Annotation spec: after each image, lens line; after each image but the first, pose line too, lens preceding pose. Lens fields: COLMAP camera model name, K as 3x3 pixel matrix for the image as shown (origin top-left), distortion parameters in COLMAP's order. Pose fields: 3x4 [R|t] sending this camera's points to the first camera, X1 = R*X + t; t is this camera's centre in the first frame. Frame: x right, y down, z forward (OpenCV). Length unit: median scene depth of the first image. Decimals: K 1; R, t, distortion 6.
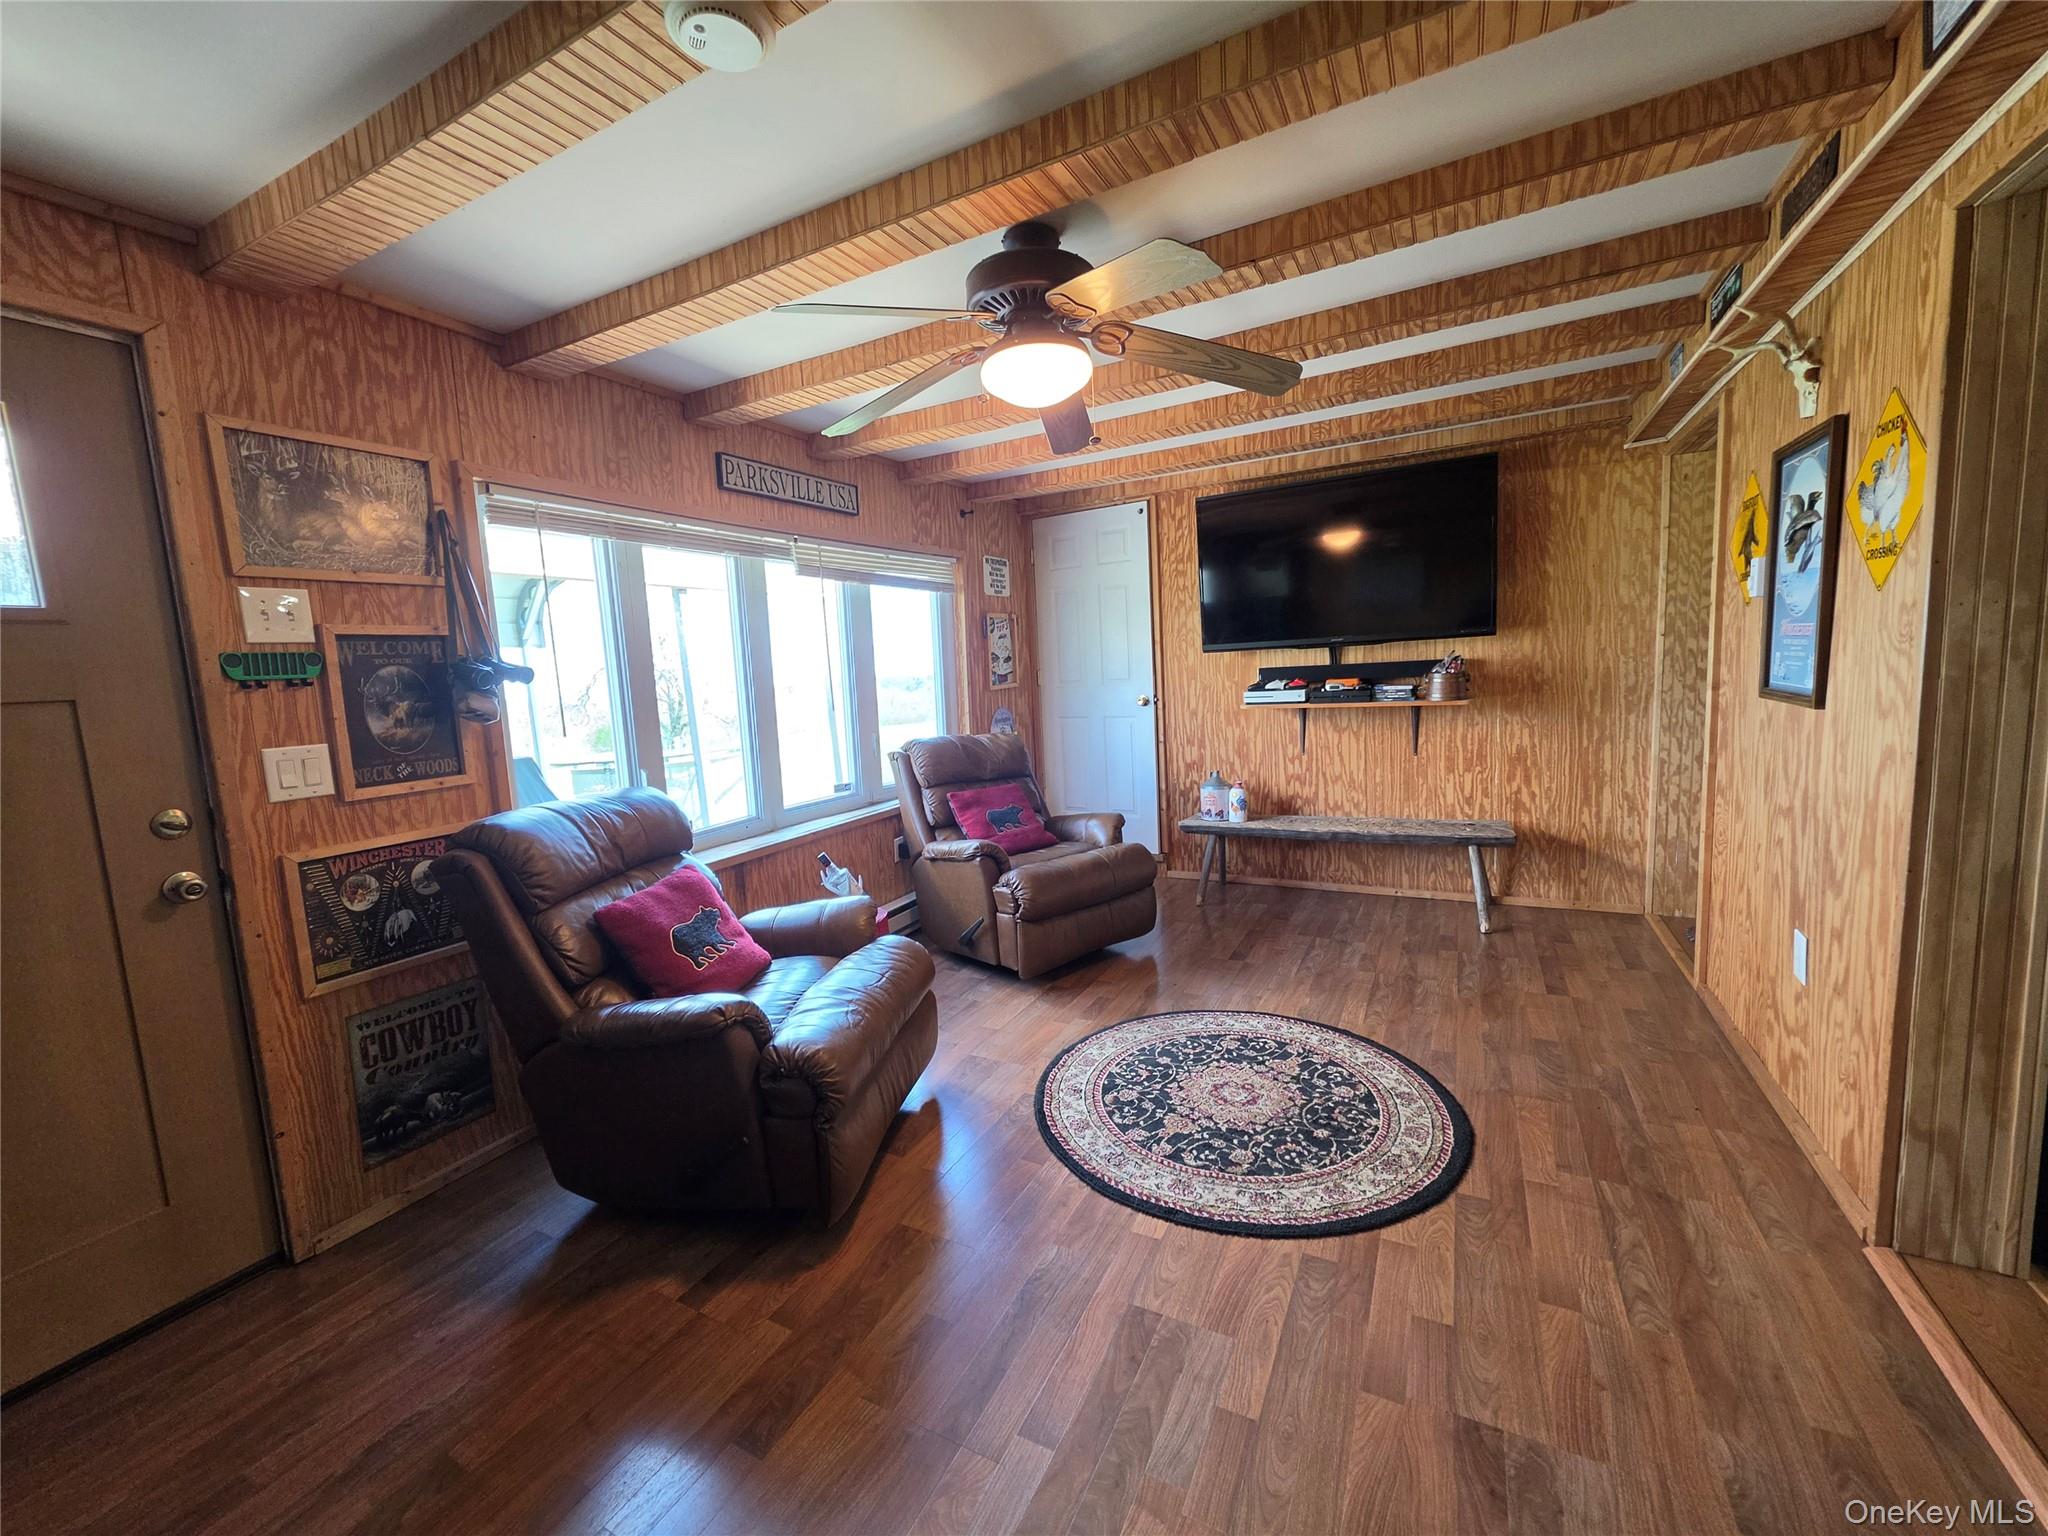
lens RADIAL K [[818.5, 0, 1018.7], [0, 818.5, 762.5], [0, 0, 1]] dist [-0.001674, 0.000912]
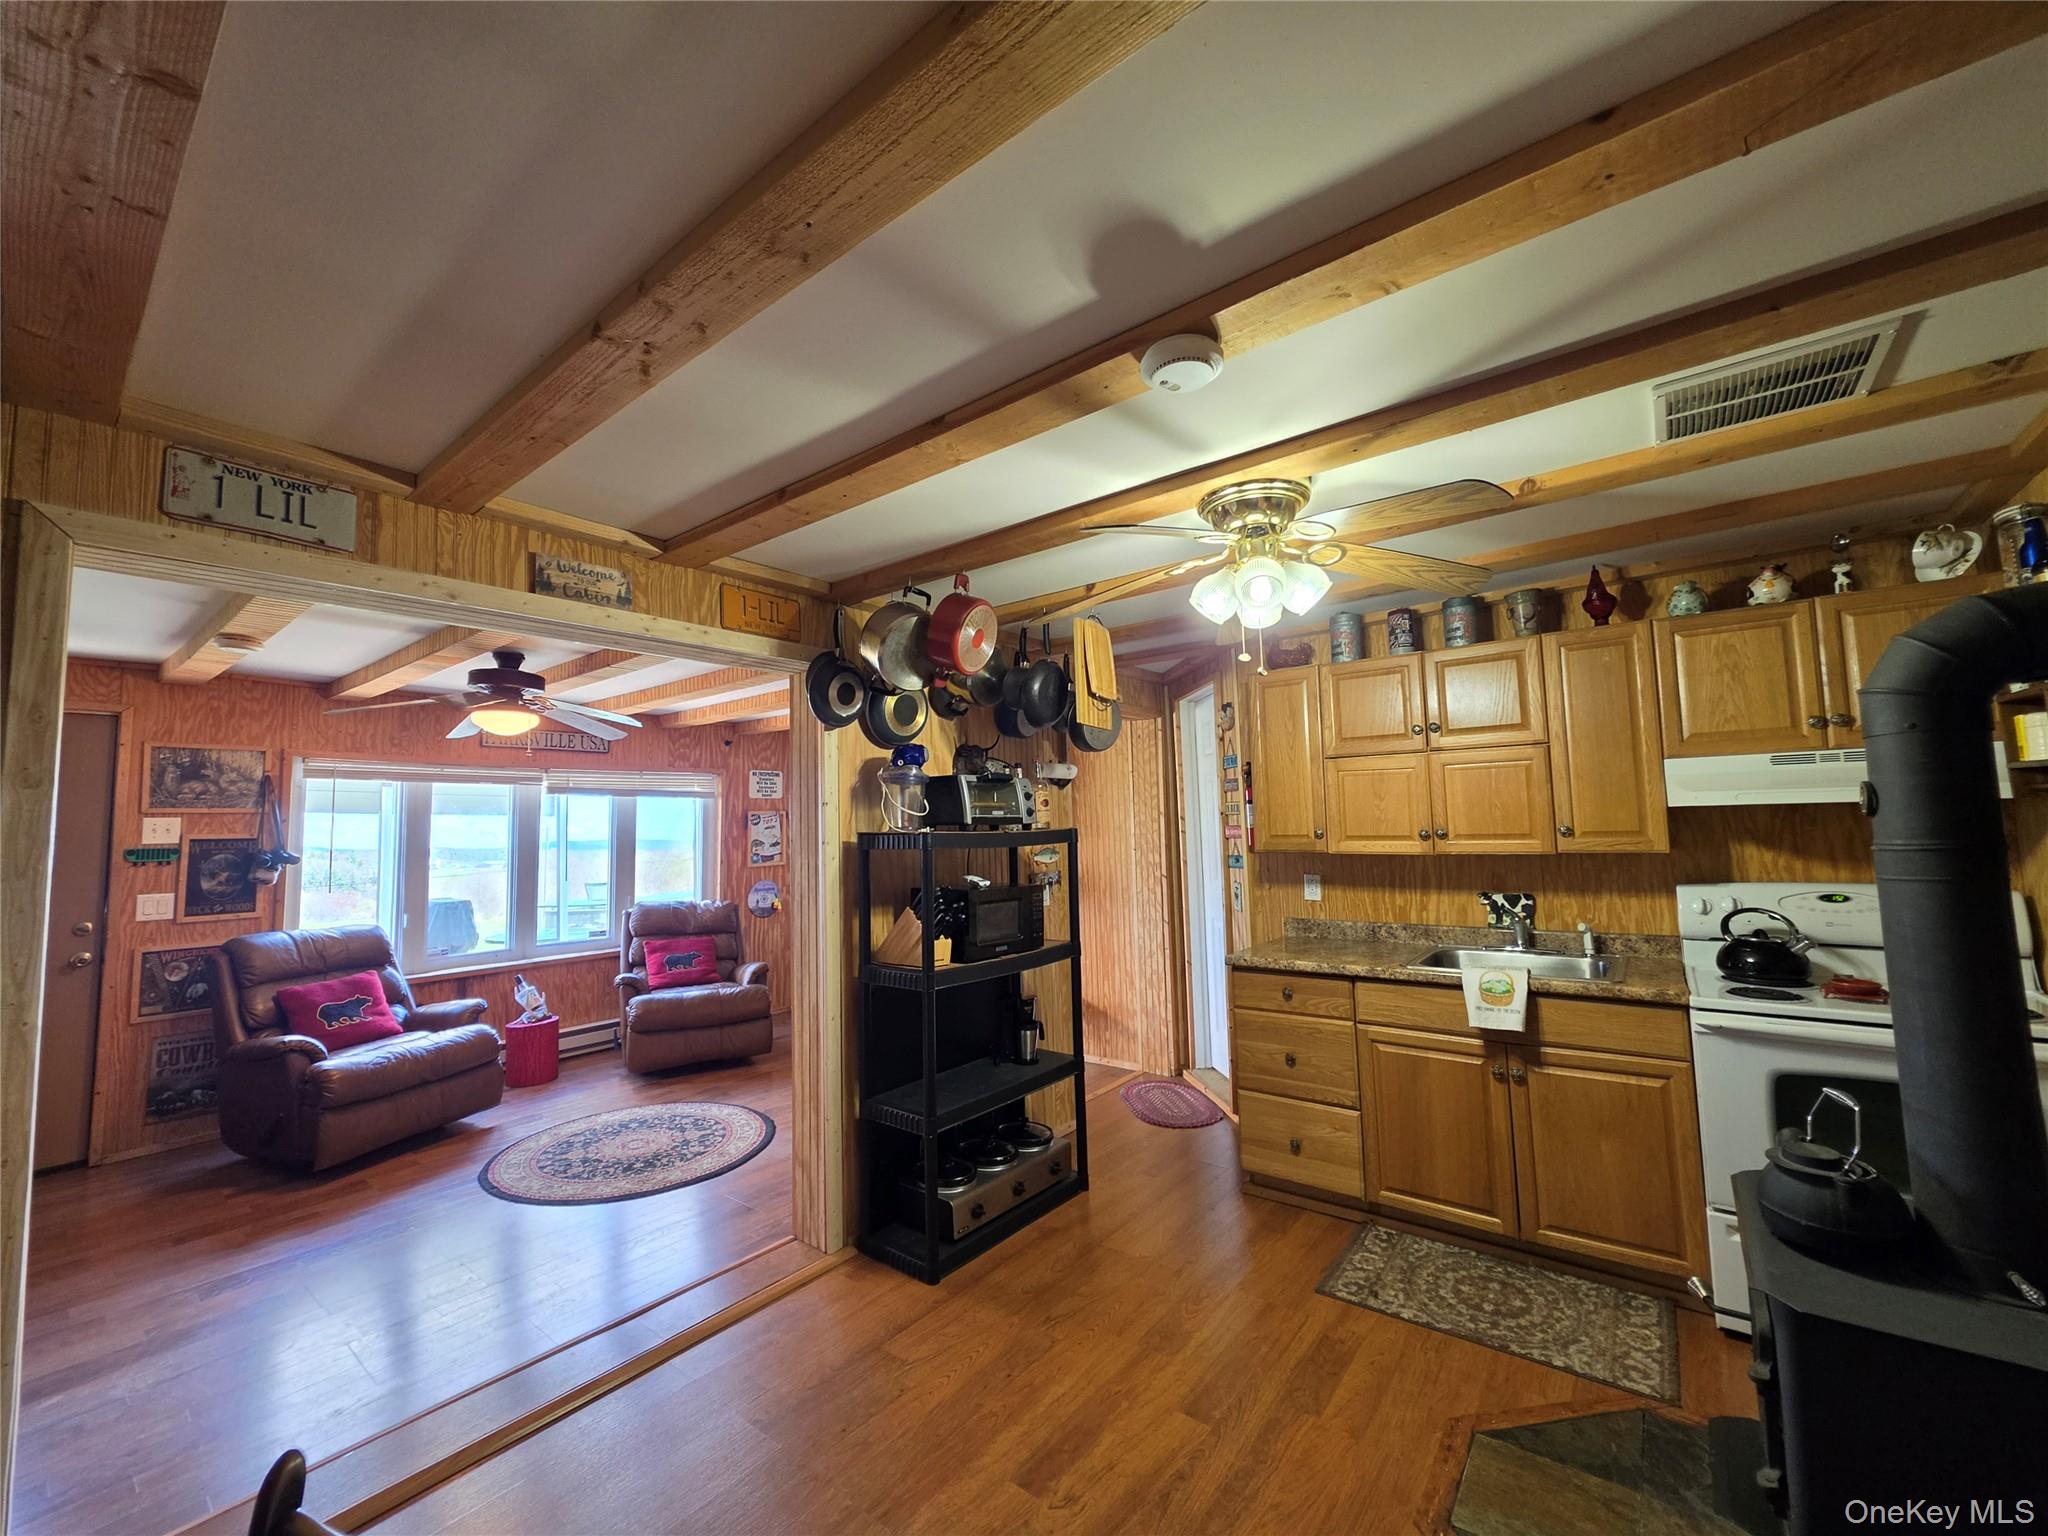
lens RADIAL K [[818.5, 0, 1022.2], [0, 818.5, 760.8], [0, 0, 1]] dist [-0.001674, 0.000912]
pose [[0.984011, 0.017026, -0.177289, 1.212318], [-0.050751, 0.980958, -0.187474, -0.055548], [0.170721, 0.193474, 0.966138, -0.506849]]
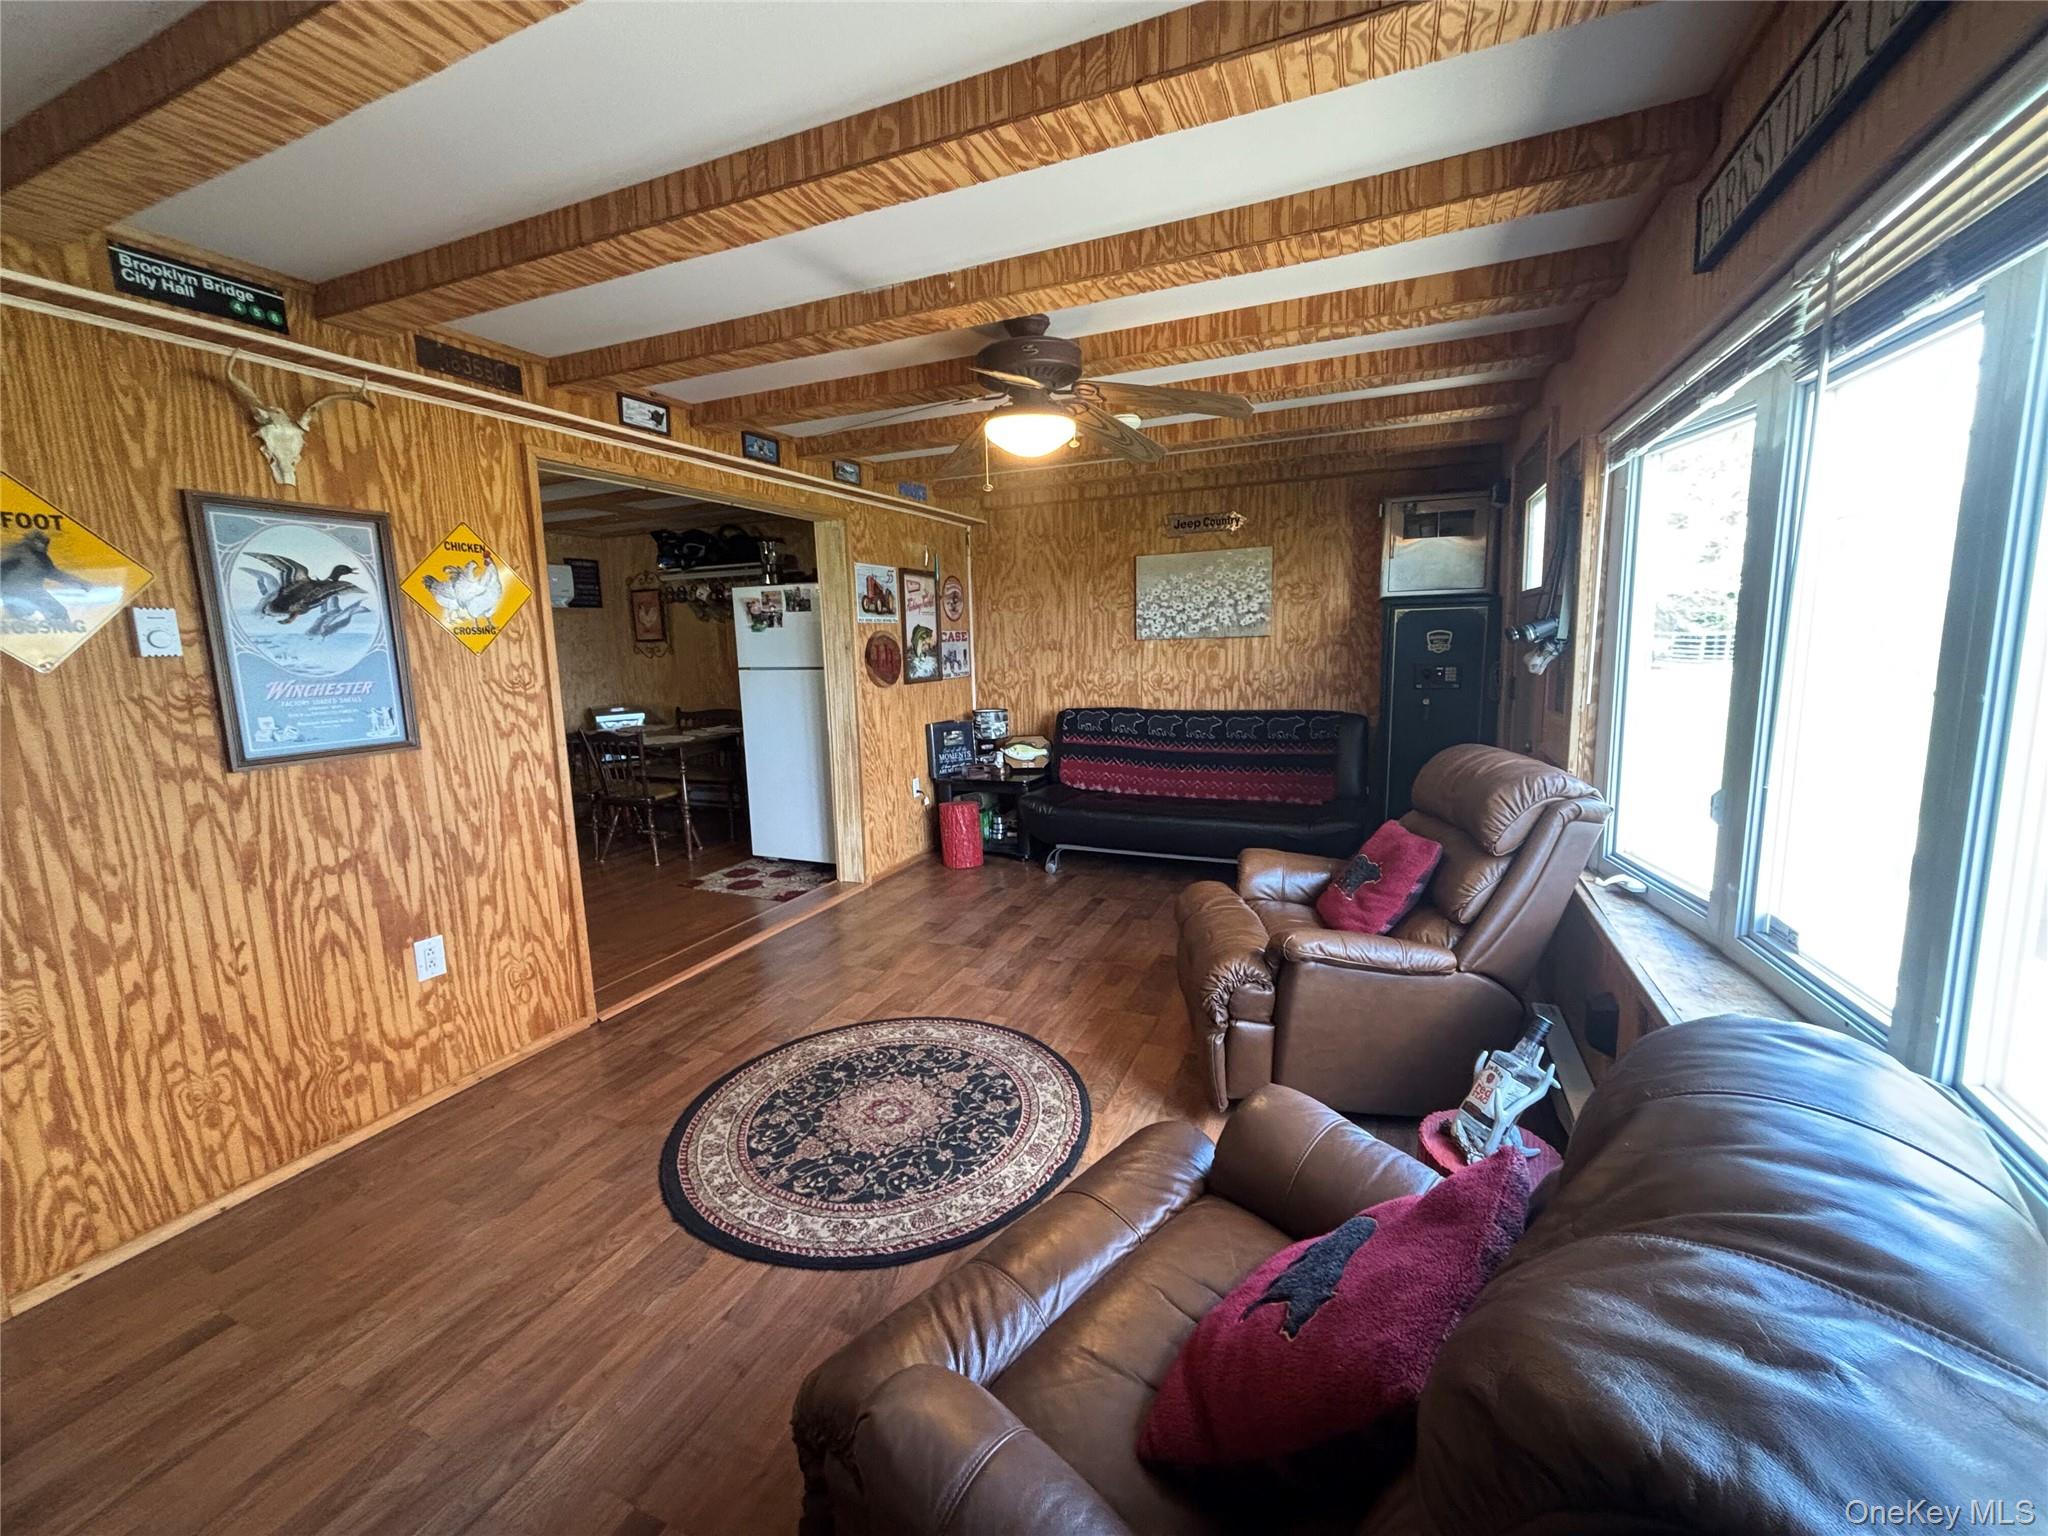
lens RADIAL K [[820.9, 0, 1026.5], [0, 820.9, 766.1], [0, 0, 1]] dist [0.001629, -0.001094]
pose [[-0.993504, 0.090888, -0.068478, 0.123077], [0.068420, 0.957924, 0.278748, -0.255156], [0.090932, 0.272252, -0.957920, 1.793528]]
